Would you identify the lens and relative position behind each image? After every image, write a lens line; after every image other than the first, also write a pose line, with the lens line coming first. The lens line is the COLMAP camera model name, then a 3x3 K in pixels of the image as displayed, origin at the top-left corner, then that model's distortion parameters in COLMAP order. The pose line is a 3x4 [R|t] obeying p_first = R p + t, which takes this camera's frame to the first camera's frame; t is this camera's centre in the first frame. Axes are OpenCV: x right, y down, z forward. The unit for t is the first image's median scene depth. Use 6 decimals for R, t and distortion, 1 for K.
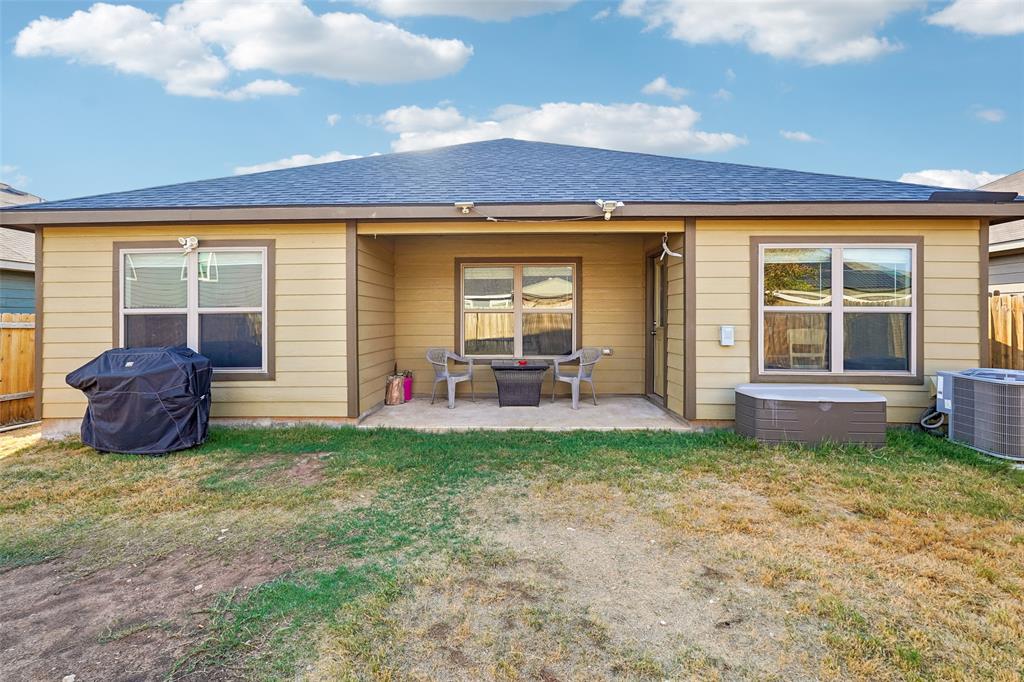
lens RADIAL K [[488.3, 0, 493.8], [0, 488.3, 346.9], [0, 0, 1]] dist [-0.014280, 0.006613]
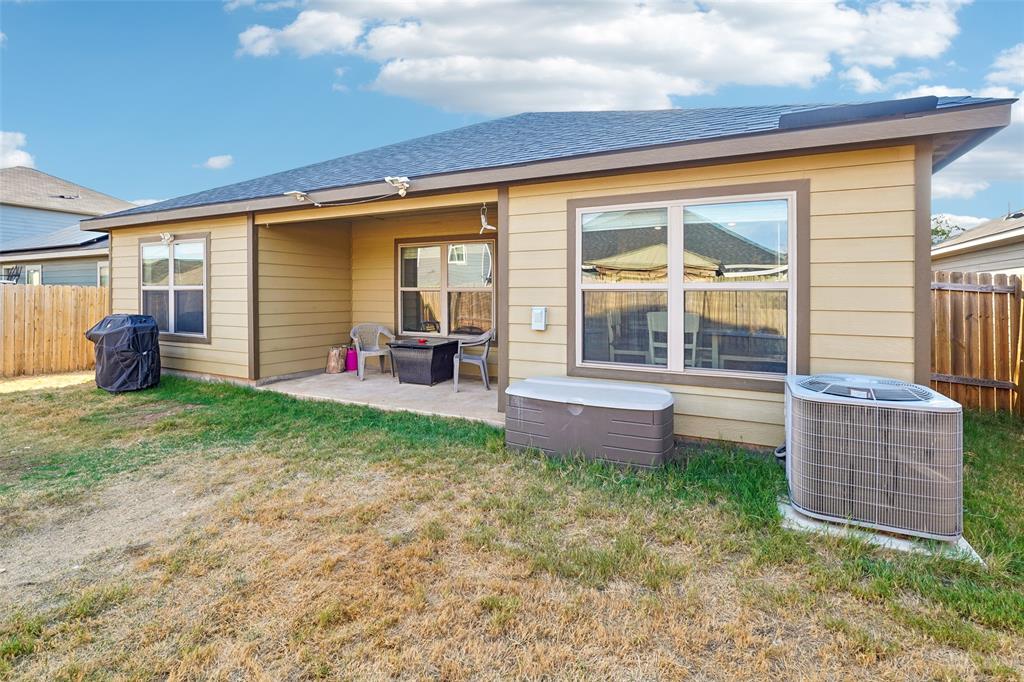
lens RADIAL K [[488.3, 0, 471.0], [0, 488.3, 299.8], [0, 0, 1]] dist [-0.014280, 0.006613]
pose [[0.896558, 0.009930, -0.442814, 0.747632], [-0.032916, 0.998478, -0.044254, -0.012711], [0.441701, 0.054252, 0.895521, 0.181008]]
